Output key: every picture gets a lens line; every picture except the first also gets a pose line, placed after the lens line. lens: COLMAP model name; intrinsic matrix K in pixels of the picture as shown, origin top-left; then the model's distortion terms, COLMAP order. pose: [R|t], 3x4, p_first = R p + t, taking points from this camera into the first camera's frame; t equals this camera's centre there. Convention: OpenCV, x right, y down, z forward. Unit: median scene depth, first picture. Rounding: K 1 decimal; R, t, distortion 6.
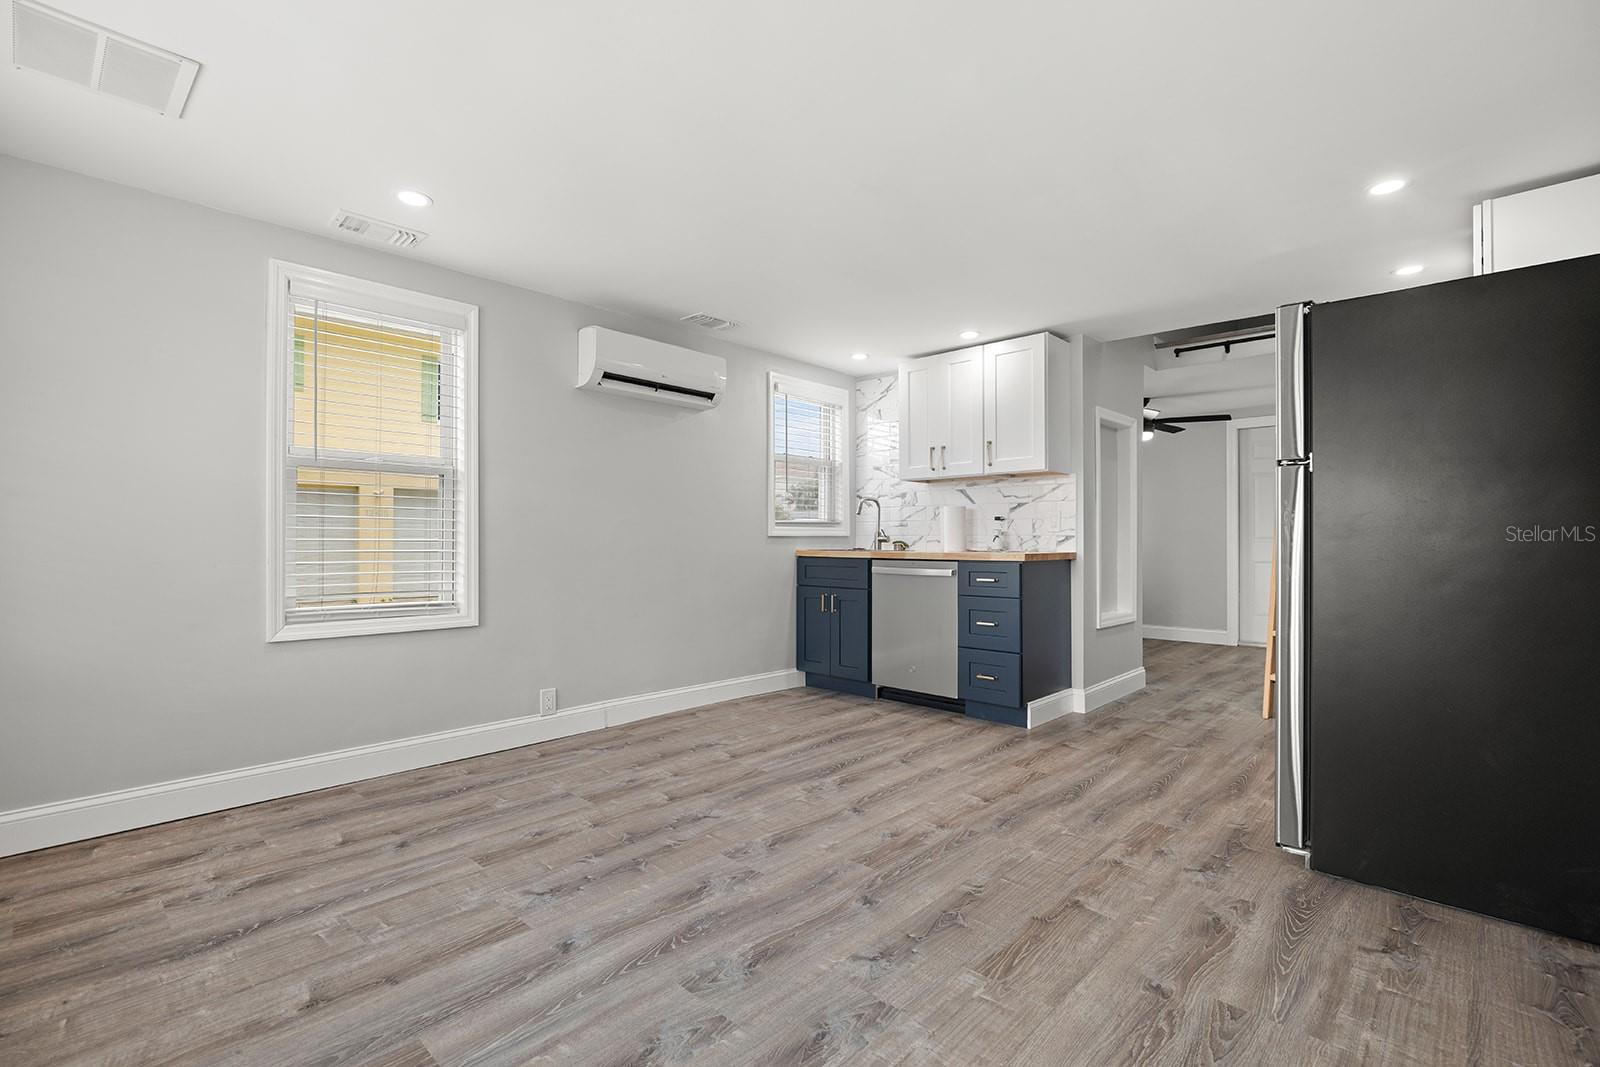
lens RADIAL K [[727.1, 0, 804.7], [0, 727.1, 538.1], [0, 0, 1]] dist [-0.017456, 0.001192]
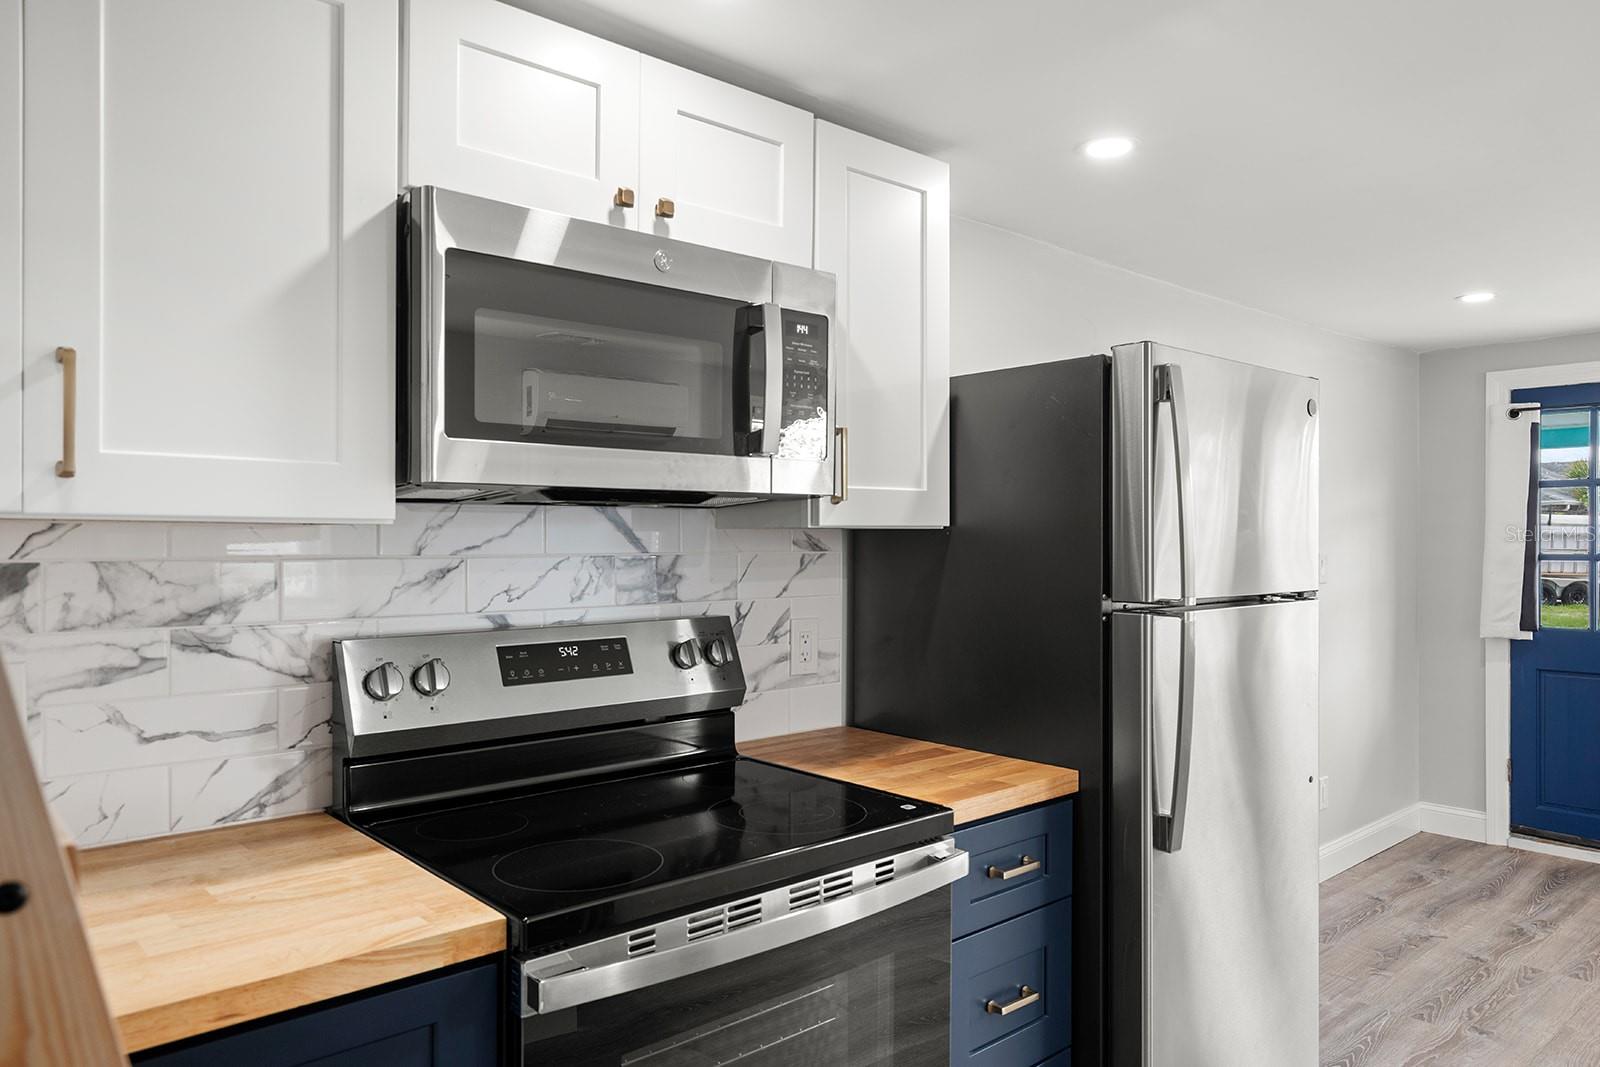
lens RADIAL K [[1077.3, 0, 796.1], [0, 1077.3, 537.4], [0, 0, 1]] dist [-0.002376, 0.005018]
pose [[-0.996048, -0.003416, 0.088755, 0.907090], [-0.003587, 0.999992, -0.001769, -0.132038], [-0.088748, -0.002081, -0.996052, 1.781722]]
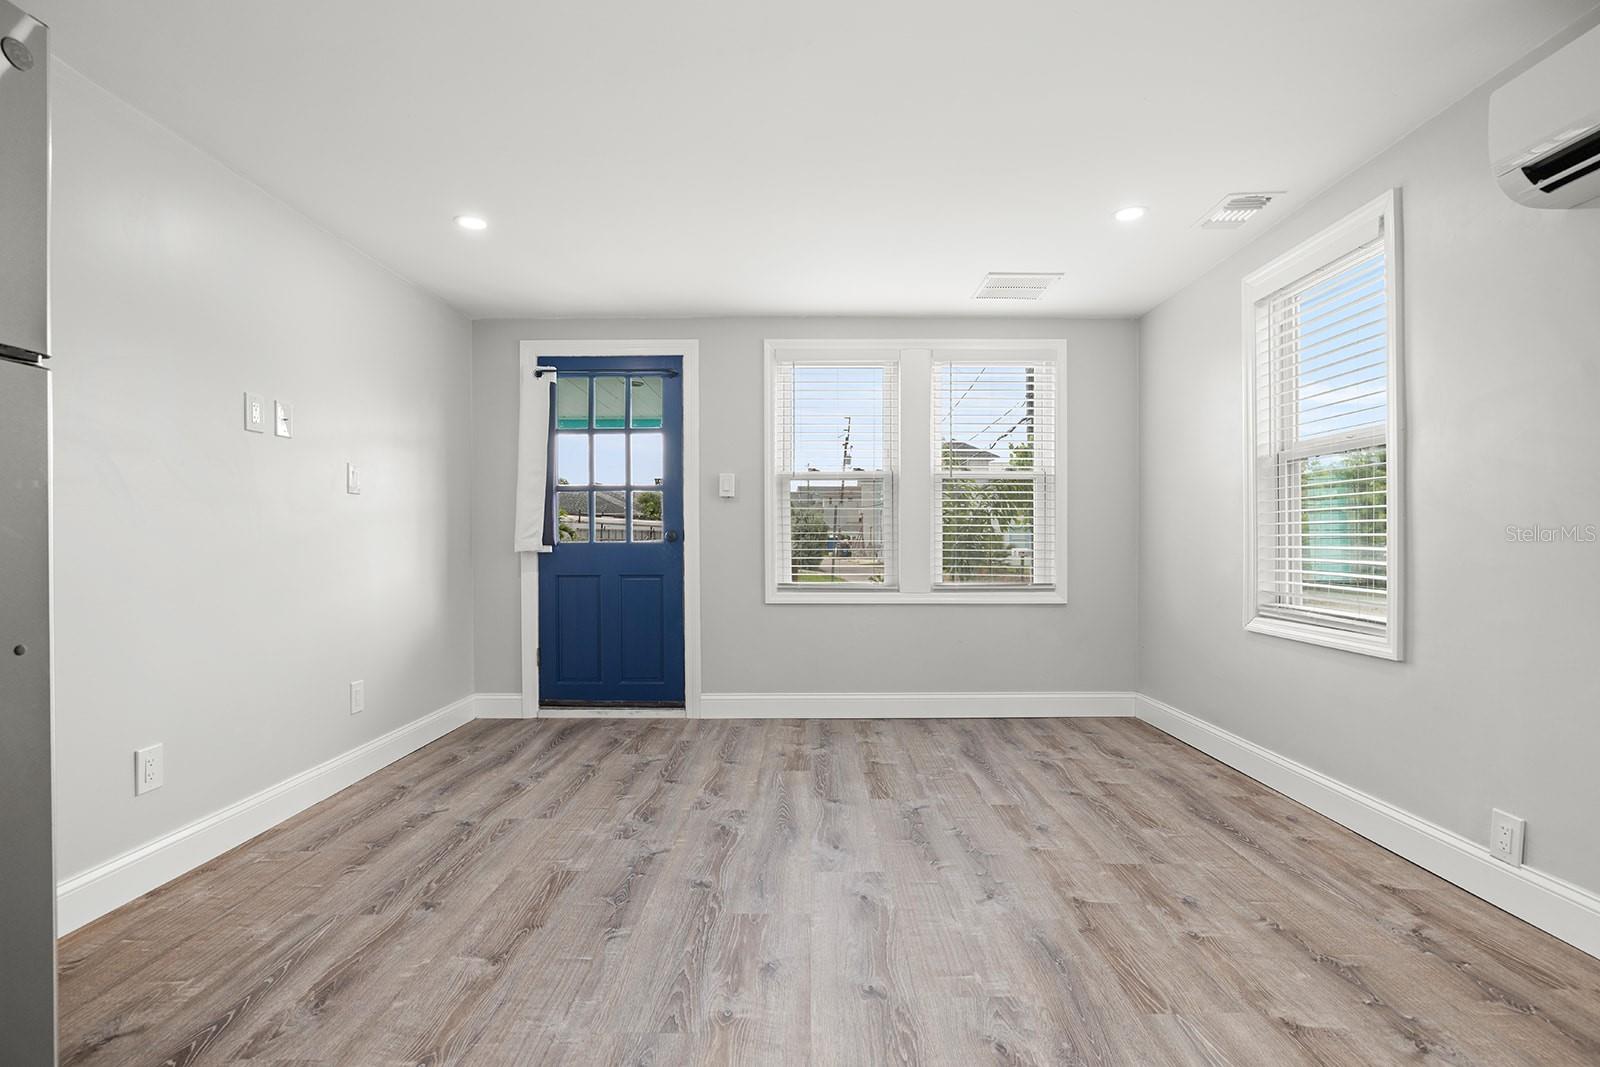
lens RADIAL K [[737.3, 0, 799.8], [0, 737.3, 543.4], [0, 0, 1]] dist [-0.016313, 0.000742]
pose [[-0.739853, 0.003399, -0.672759, 0.514483], [0.004897, 0.999988, -0.000333, 0.012298], [0.672750, -0.003541, -0.739861, 1.402906]]
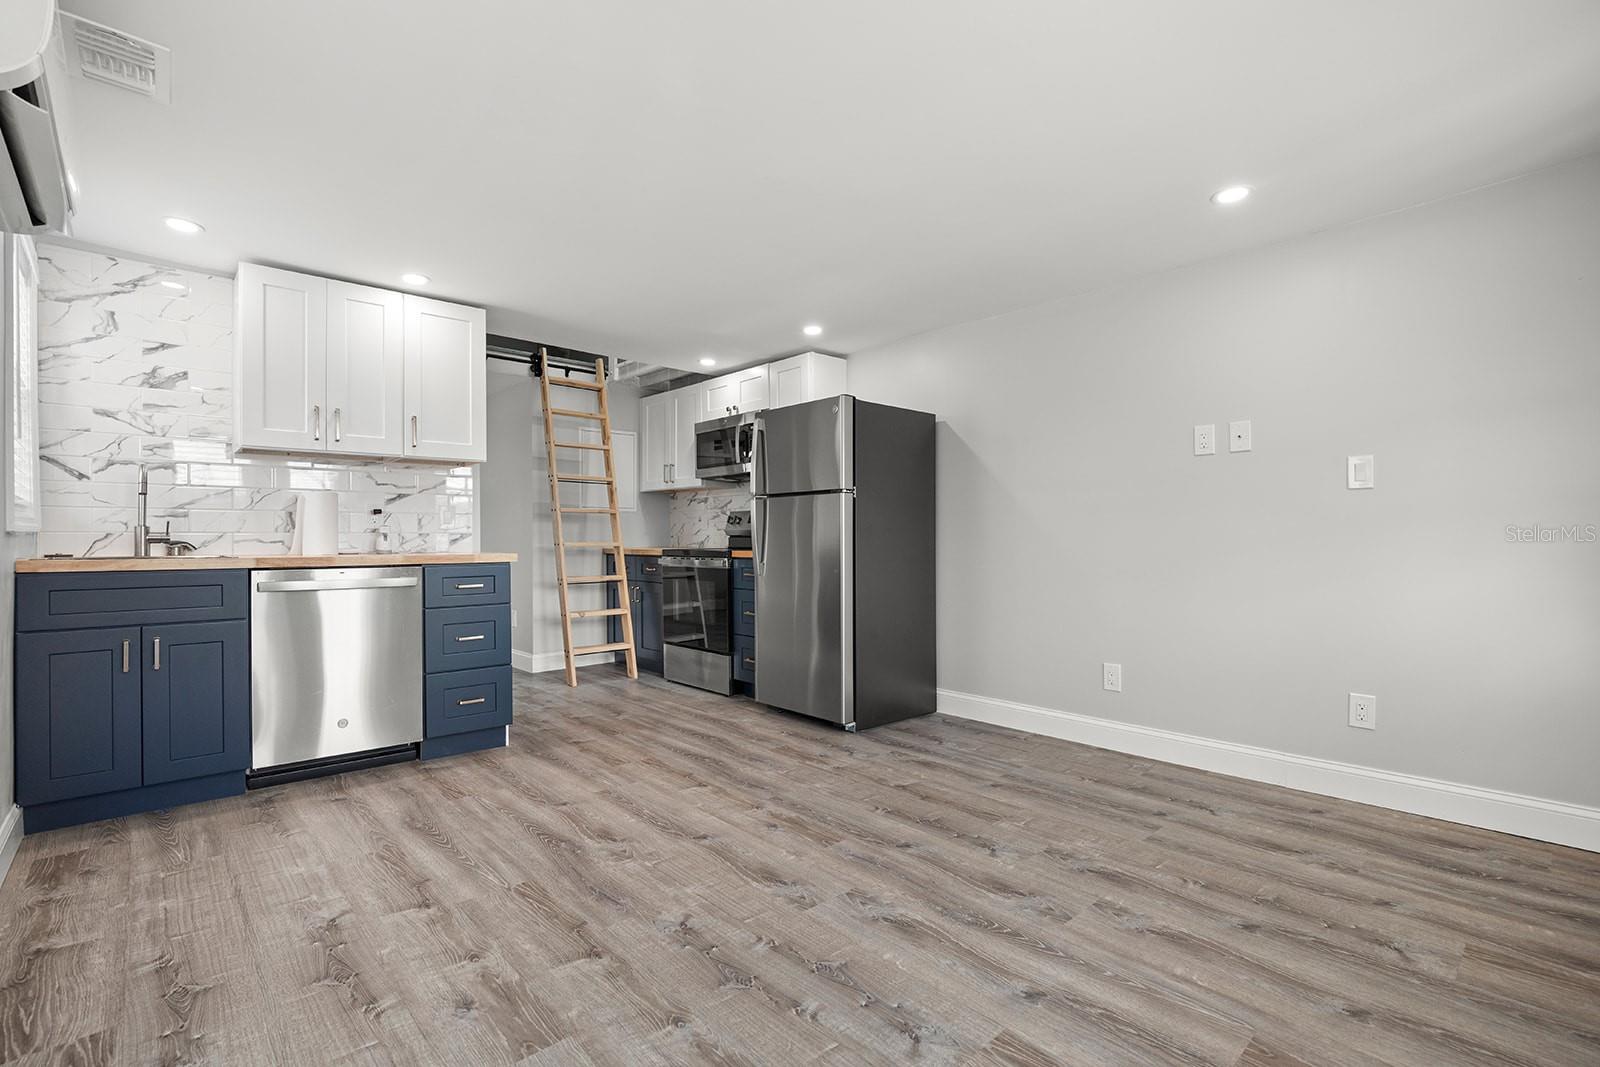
lens RADIAL K [[727.1, 0, 804.7], [0, 727.1, 538.1], [0, 0, 1]] dist [-0.017456, 0.001192]
pose [[0.074457, -0.001540, 0.997223, -0.821806], [-0.000766, 0.999998, 0.001601, 0.000816], [-0.997224, -0.000883, 0.074456, 0.807517]]
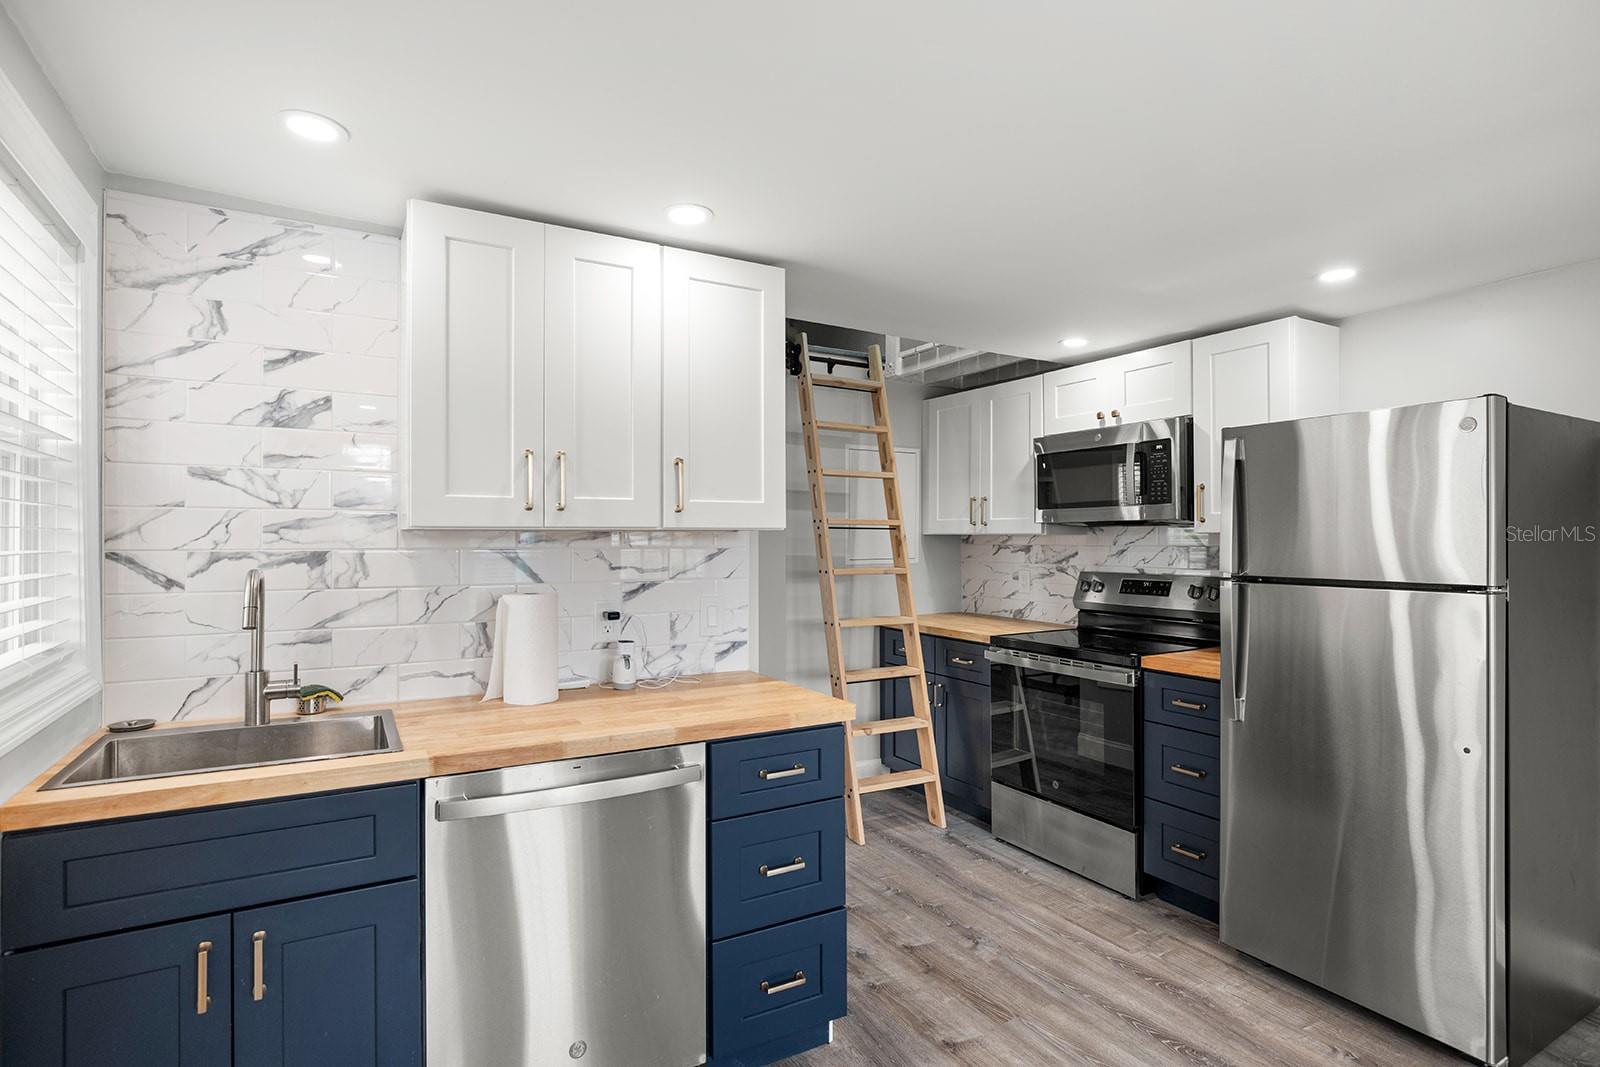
lens RADIAL K [[802.5, 0, 803.6], [0, 802.5, 536.6], [0, 0, 1]] dist [-0.018100, -0.000393]
pose [[0.287282, 0.001507, 0.957845, -0.337230], [-0.003125, 0.999995, -0.000636, -0.133333], [-0.957841, -0.002811, 0.287285, 1.238118]]
